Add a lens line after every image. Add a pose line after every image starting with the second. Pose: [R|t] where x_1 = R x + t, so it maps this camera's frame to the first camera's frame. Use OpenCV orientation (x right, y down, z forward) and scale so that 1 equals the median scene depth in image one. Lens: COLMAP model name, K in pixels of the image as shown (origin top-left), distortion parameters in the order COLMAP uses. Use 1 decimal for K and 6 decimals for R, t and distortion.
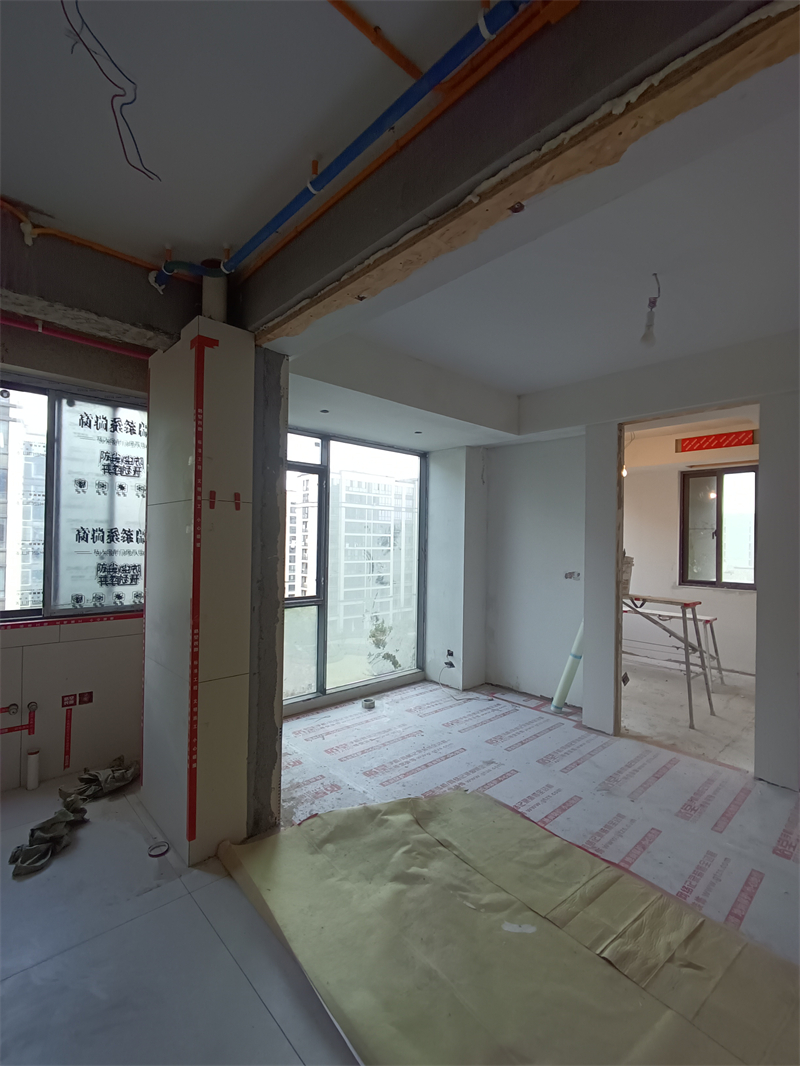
lens RADIAL K [[489.9, 0, 406.0], [0, 489.9, 535.8], [0, 0, 1]] dist [-0.006026, 0.002789]
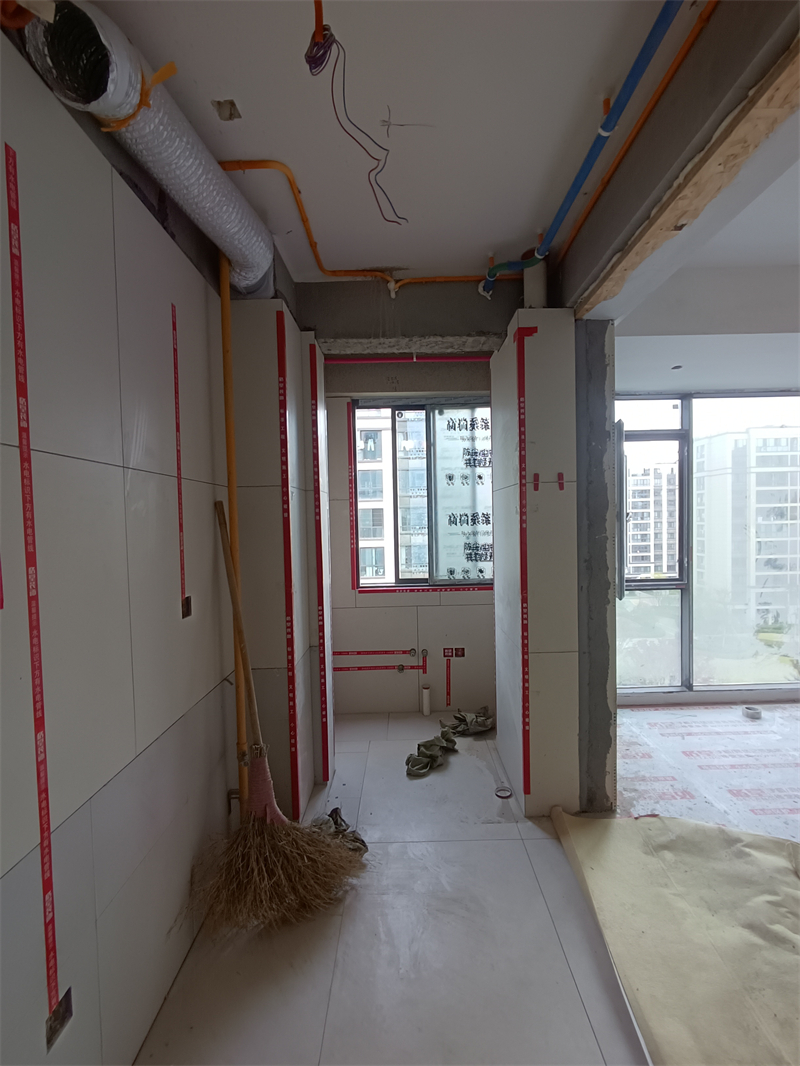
lens RADIAL K [[489.9, 0, 406.3], [0, 489.9, 534.3], [0, 0, 1]] dist [-0.006026, 0.002789]
pose [[0.731014, -0.013428, -0.682230, 0.105557], [0.041315, 0.998843, 0.024609, 0.000966], [0.681110, -0.046176, 0.730723, 0.034288]]
